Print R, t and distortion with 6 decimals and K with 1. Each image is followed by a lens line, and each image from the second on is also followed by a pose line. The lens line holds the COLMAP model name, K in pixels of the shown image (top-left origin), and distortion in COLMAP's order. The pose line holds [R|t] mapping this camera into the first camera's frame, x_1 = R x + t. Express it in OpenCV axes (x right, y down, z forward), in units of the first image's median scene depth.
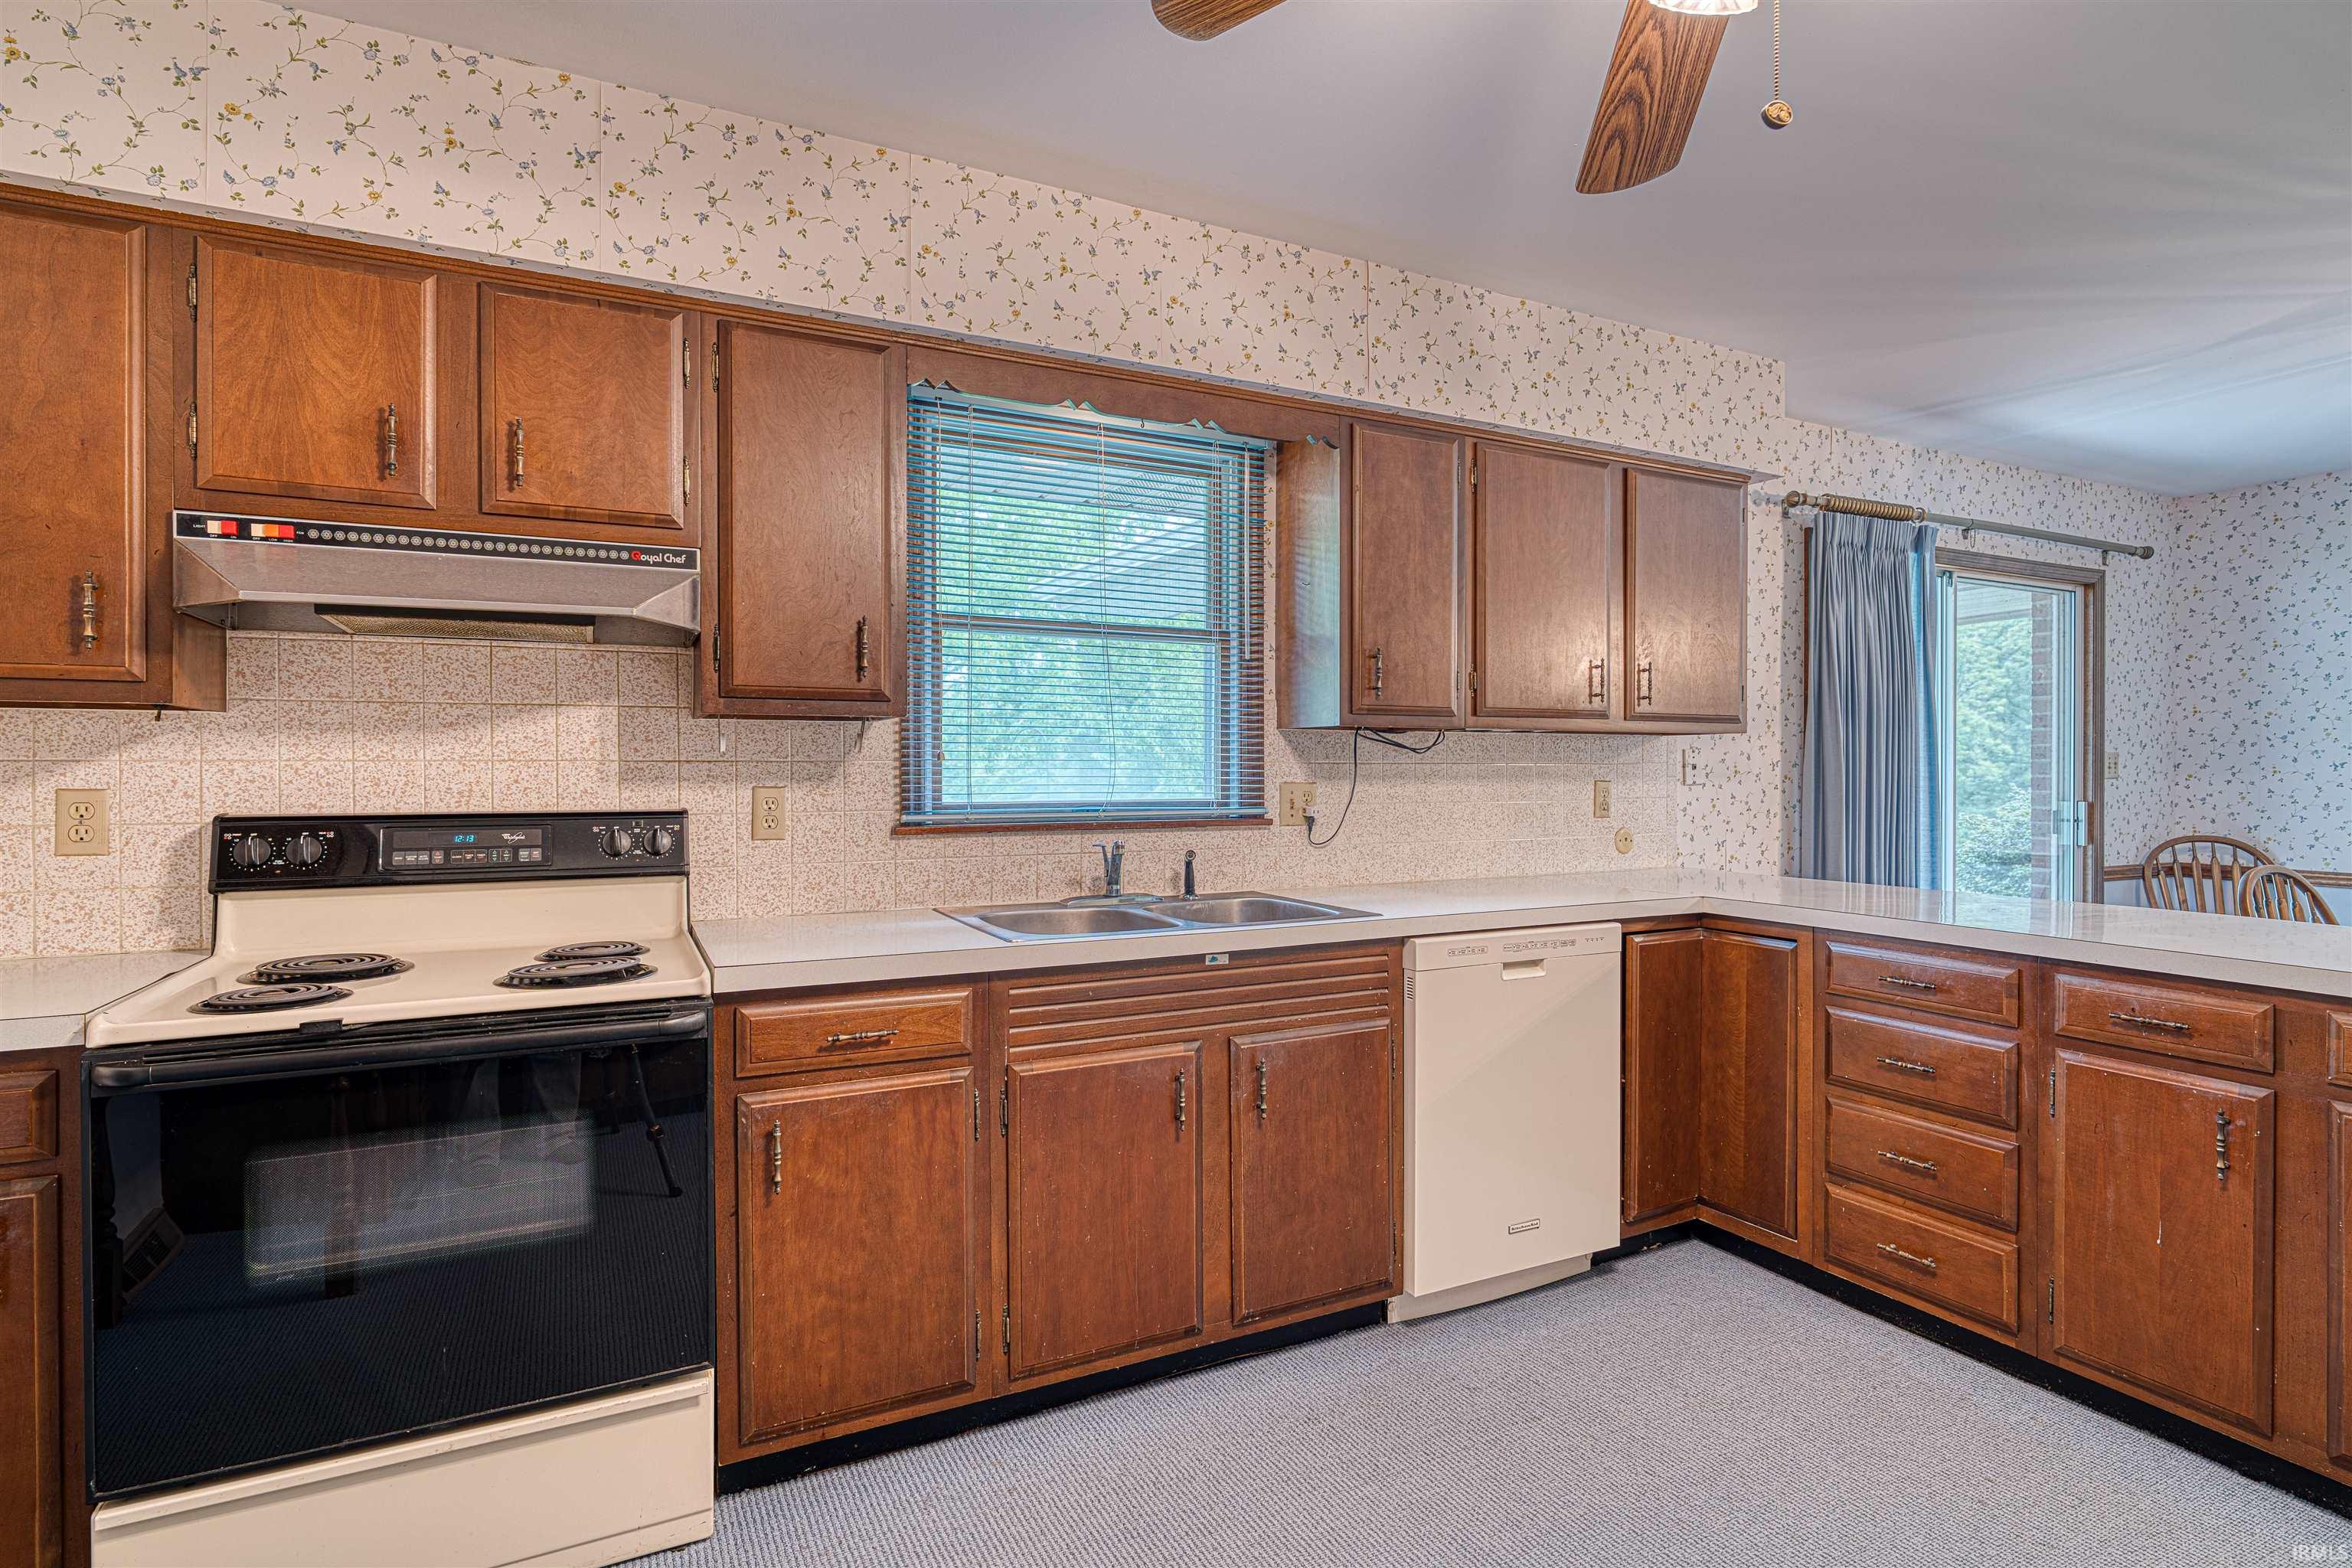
lens RADIAL K [[1152.0, 0, 1177.2], [0, 1152.0, 780.4], [0, 0, 1]] dist [-0.004691, 0.001823]
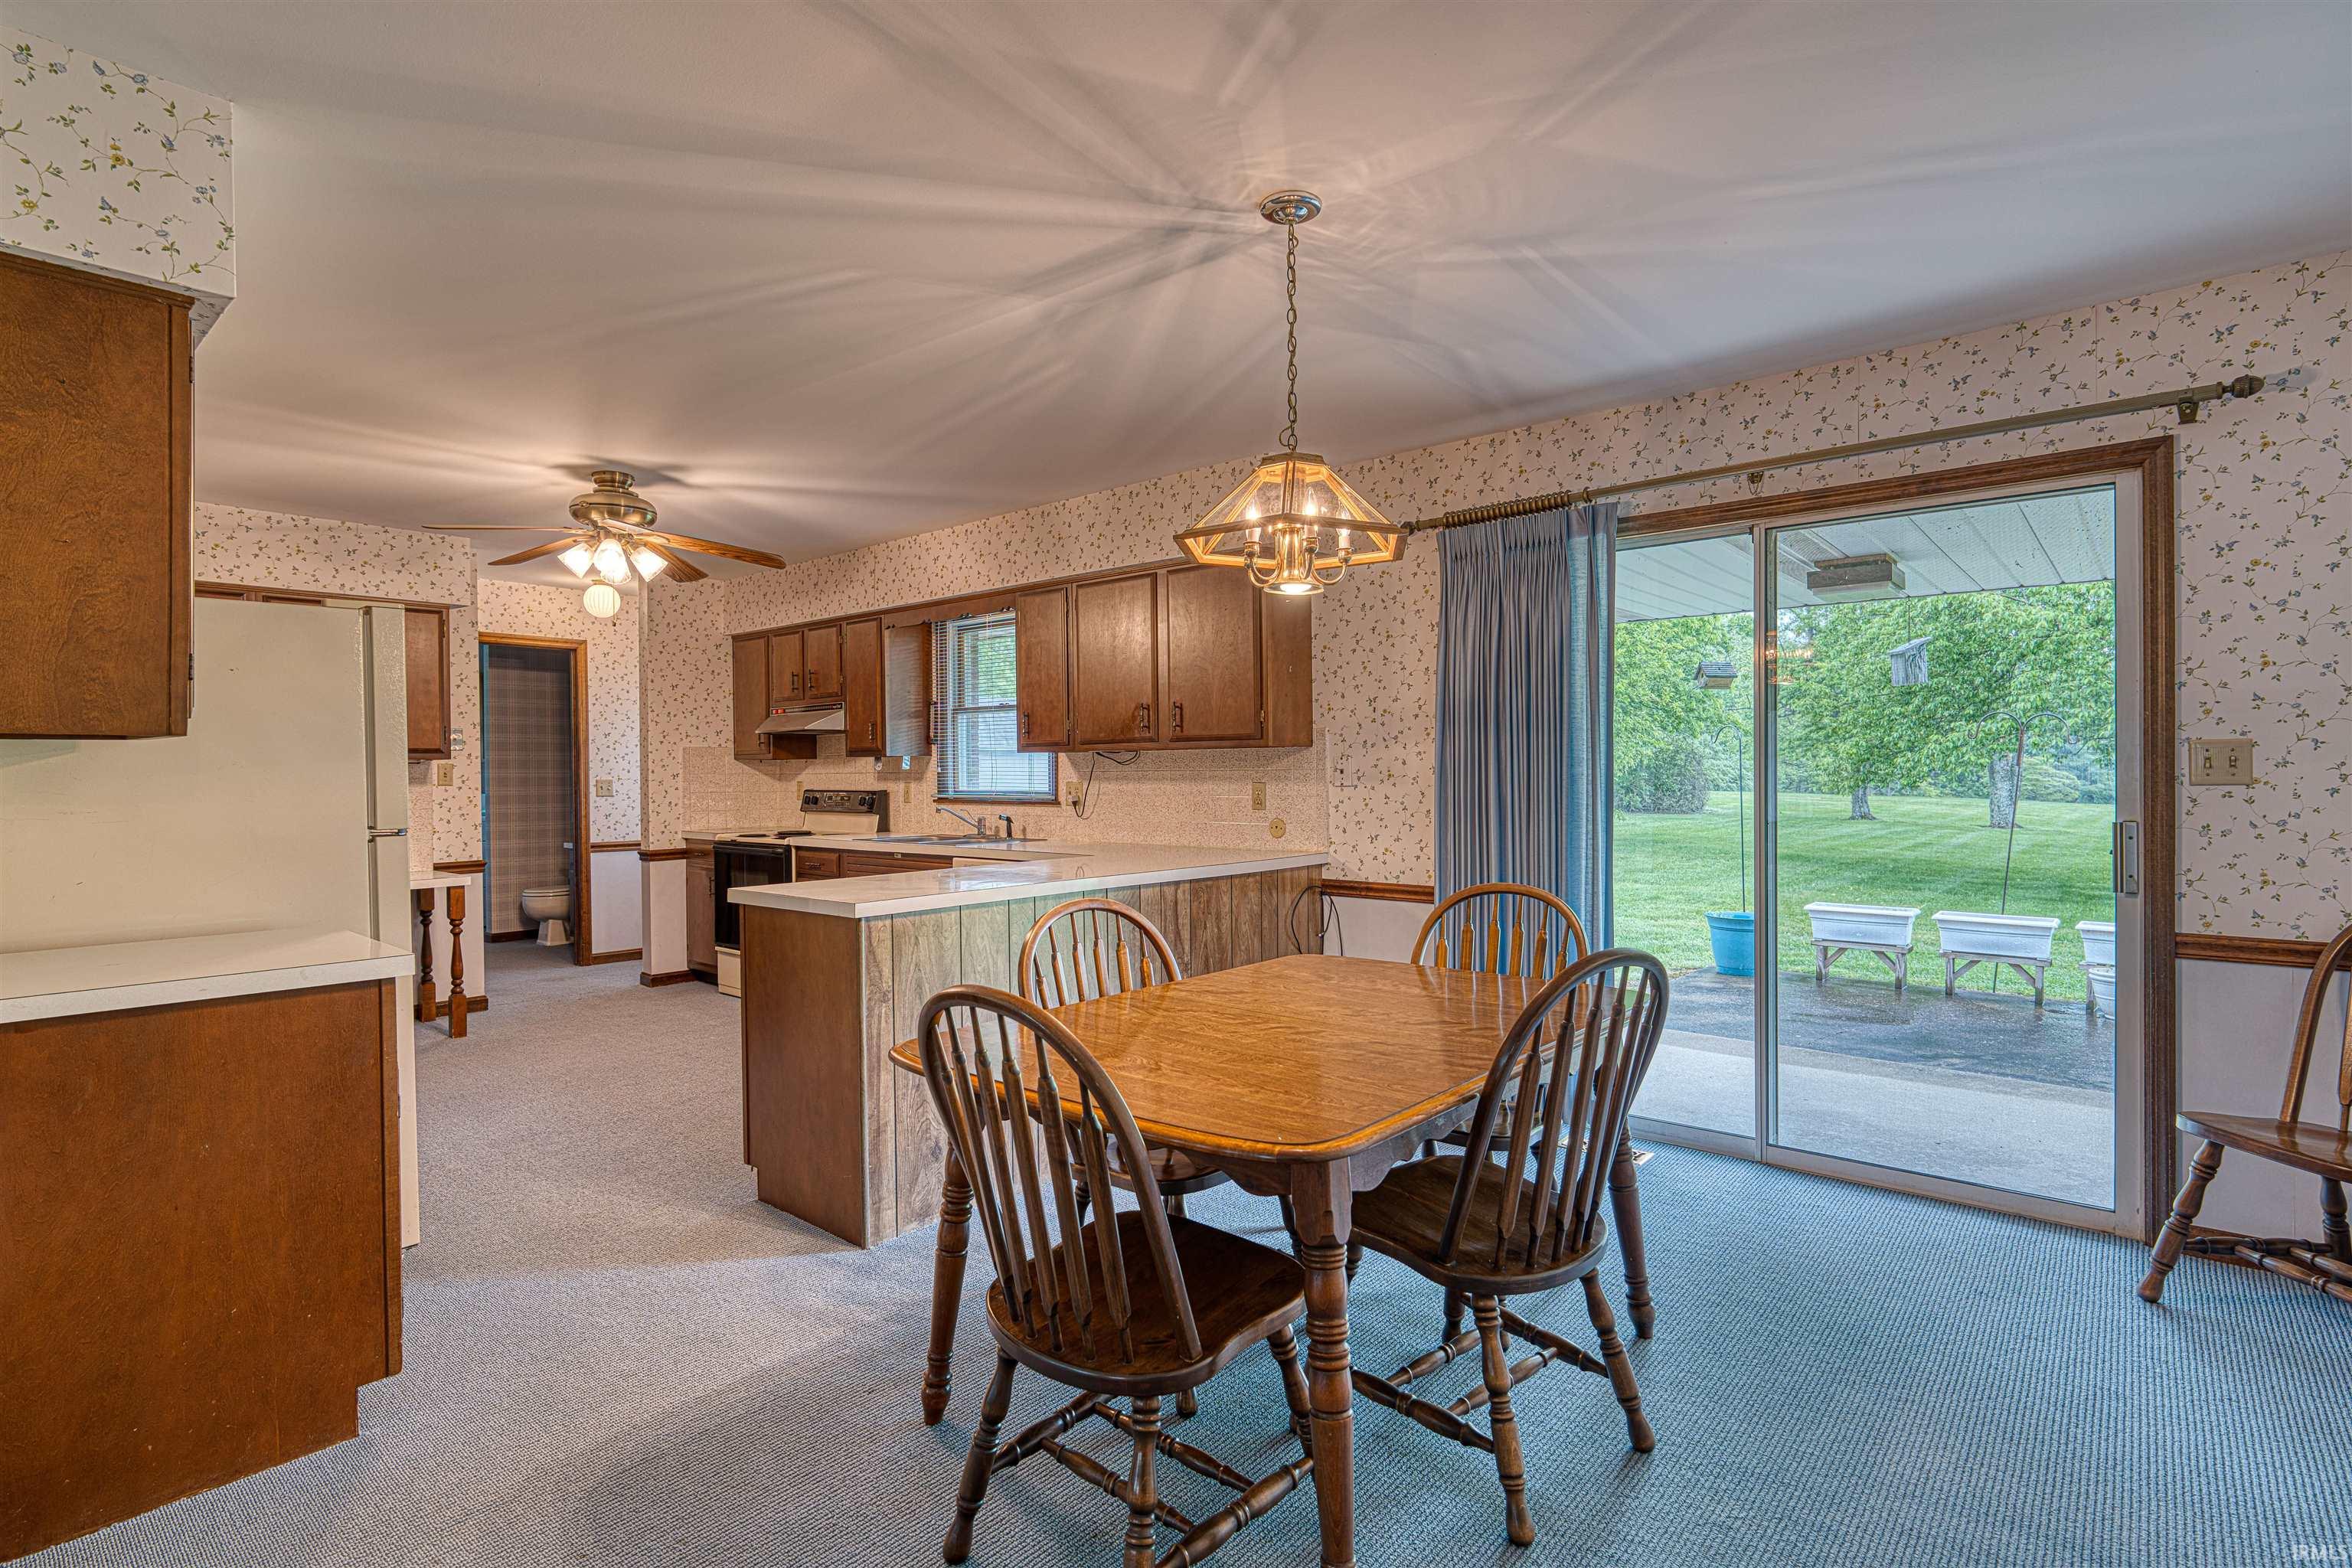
lens RADIAL K [[1152.0, 0, 1174.6], [0, 1152.0, 780.9], [0, 0, 1]] dist [-0.004691, 0.001823]
pose [[0.376292, 0.006459, -0.926479, 2.182984], [0.000237, 0.999975, 0.007068, -0.015063], [0.926501, -0.002879, 0.376281, 0.555846]]
